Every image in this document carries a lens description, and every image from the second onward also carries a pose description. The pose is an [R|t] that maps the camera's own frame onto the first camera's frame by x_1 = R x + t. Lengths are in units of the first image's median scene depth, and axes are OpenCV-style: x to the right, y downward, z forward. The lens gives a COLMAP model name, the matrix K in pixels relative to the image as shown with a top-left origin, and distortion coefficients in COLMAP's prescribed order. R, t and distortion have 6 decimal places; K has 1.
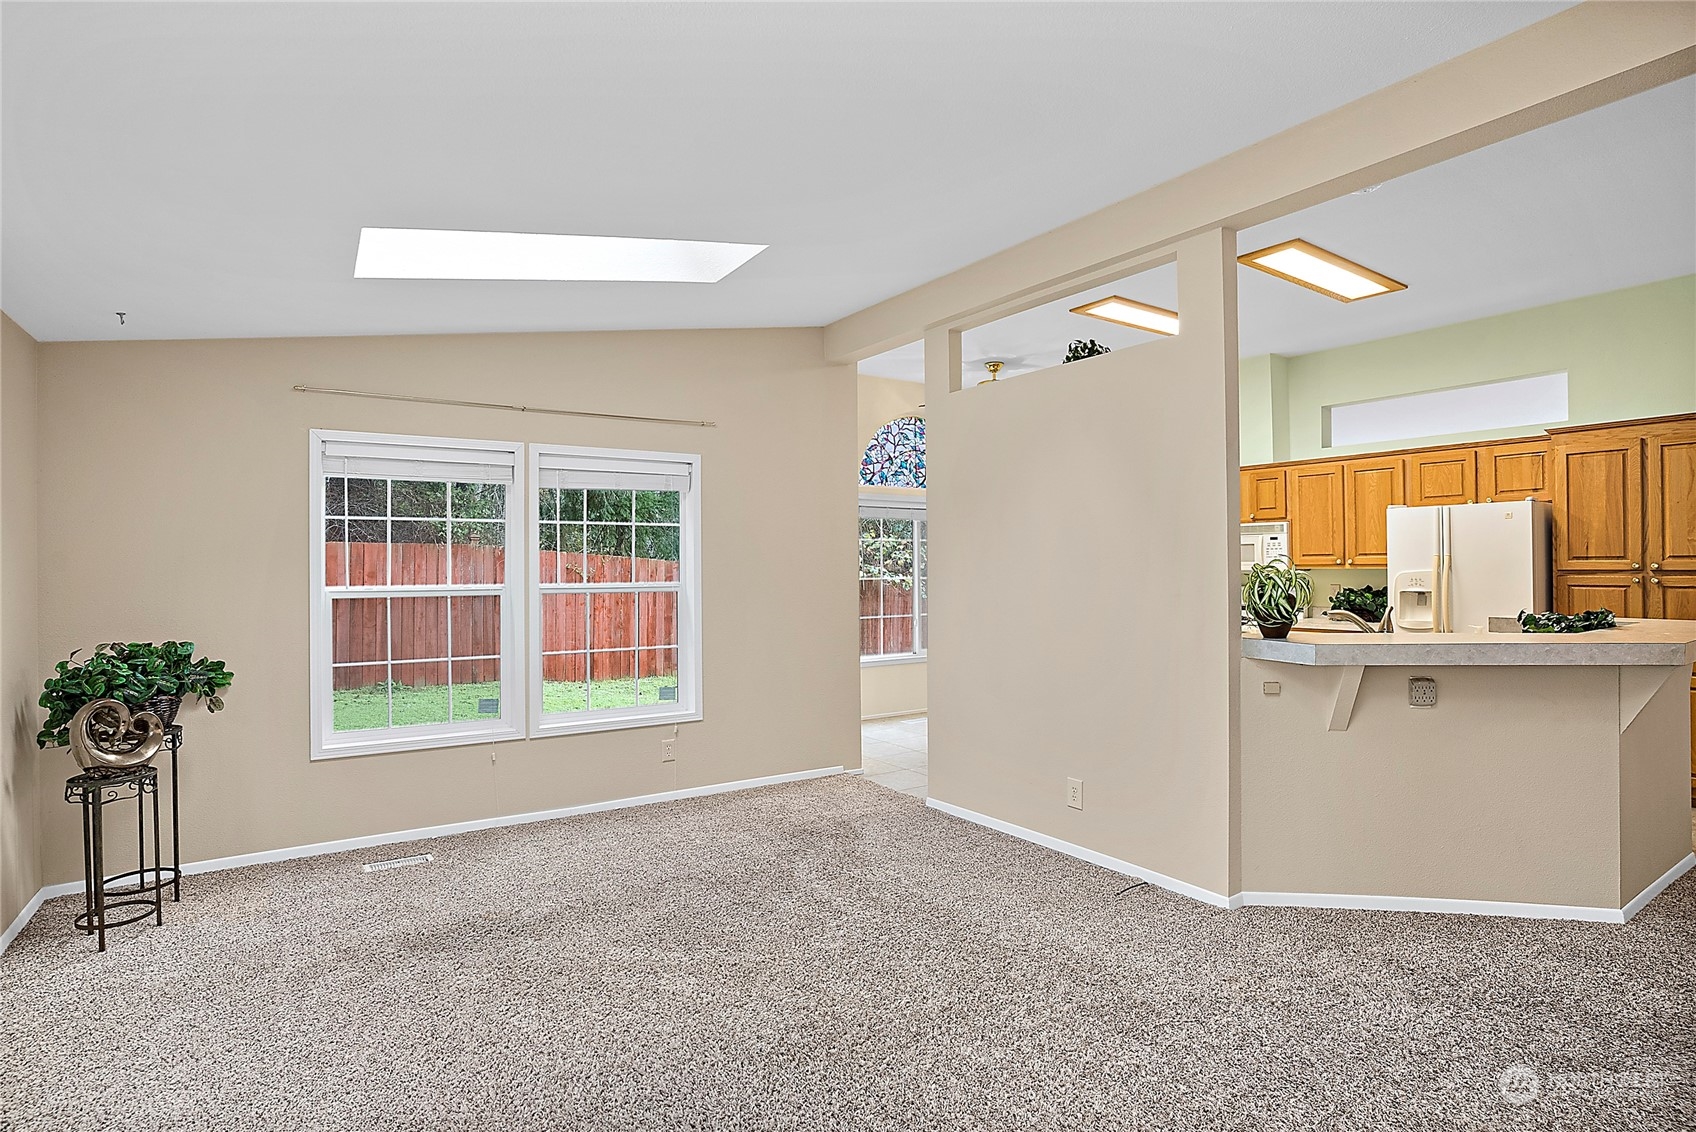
lens RADIAL K [[856.4, 0, 854.3], [0, 856.4, 562.6], [0, 0, 1]] dist [-0.082890, 0.041673]
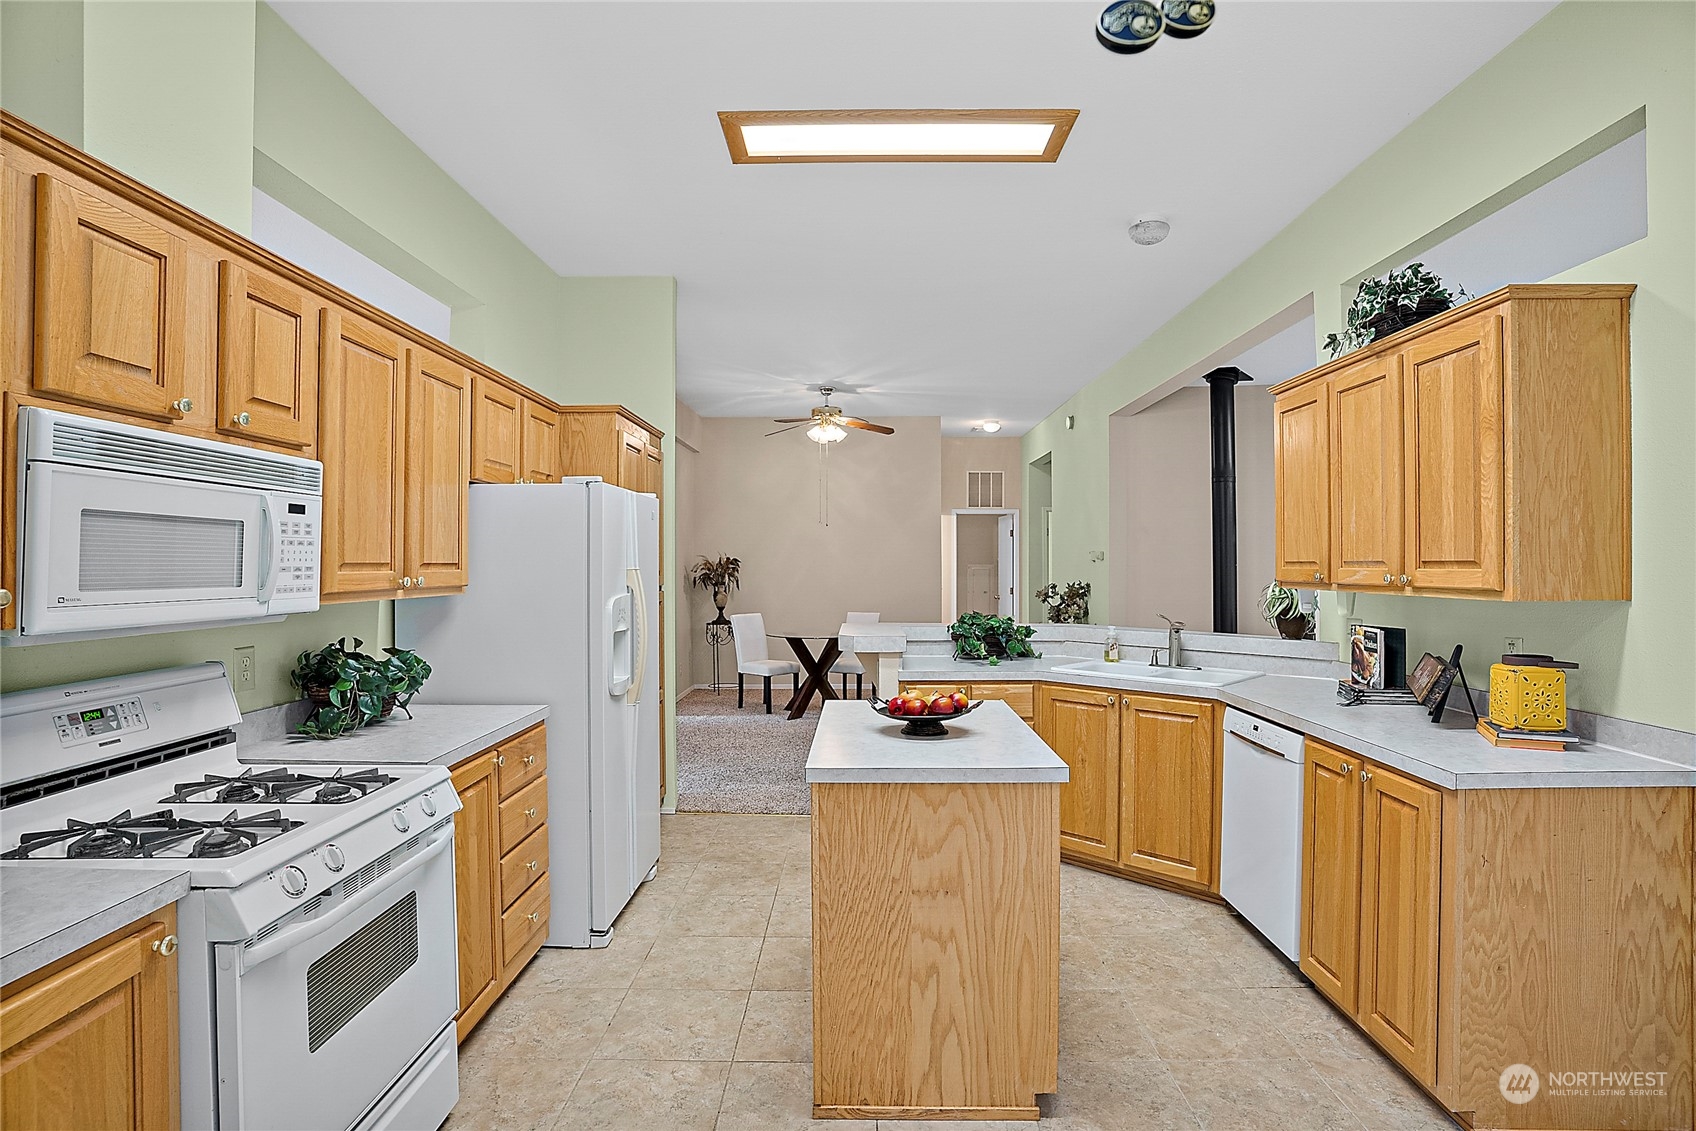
lens RADIAL K [[856.4, 0, 854.3], [0, 856.4, 562.1], [0, 0, 1]] dist [-0.082890, 0.041673]
pose [[-0.818549, 0.008929, 0.574367, 0.216118], [0.003838, 0.999942, -0.010074, -0.007667], [-0.574423, -0.006042, -0.818536, 1.528299]]
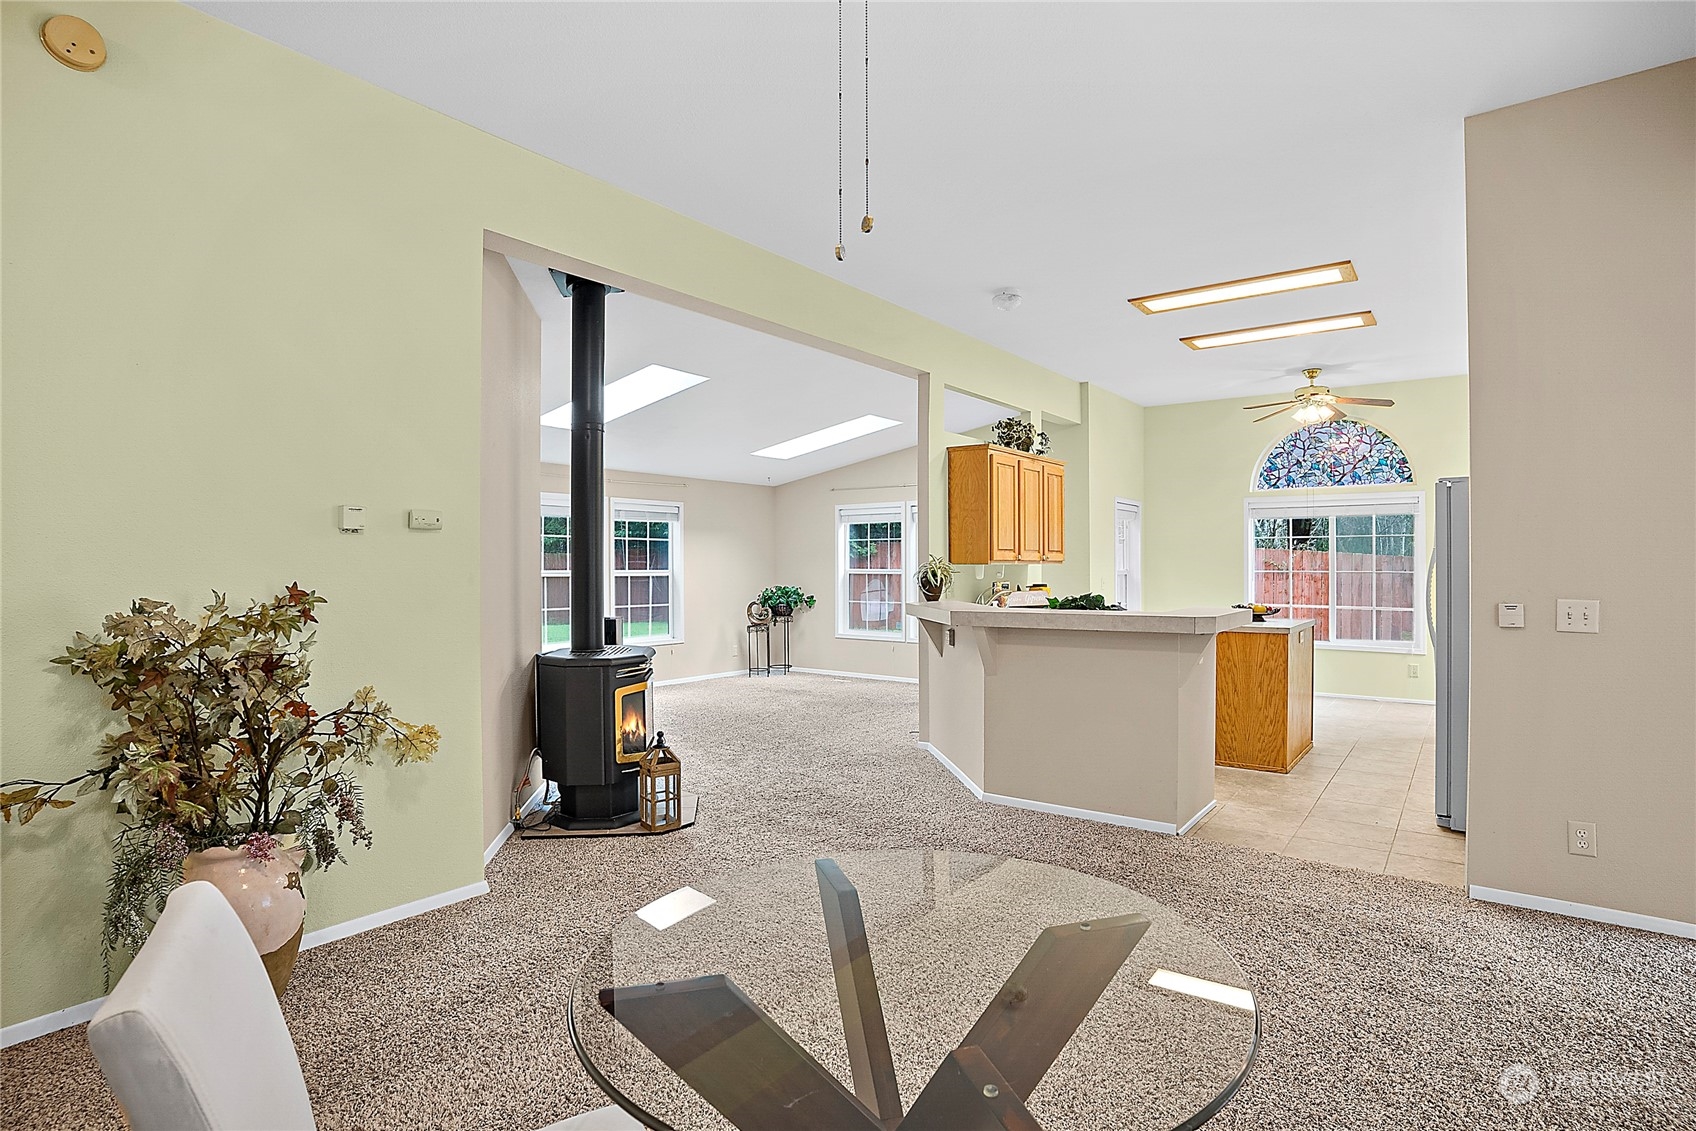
lens RADIAL K [[856.4, 0, 854.3], [0, 856.4, 562.1], [0, 0, 1]] dist [-0.082890, 0.041673]
pose [[0.321359, 0.002919, -0.946953, 1.411952], [0.004604, 0.999979, 0.004645, -0.001454], [0.946946, -0.005853, 0.321339, 0.173546]]
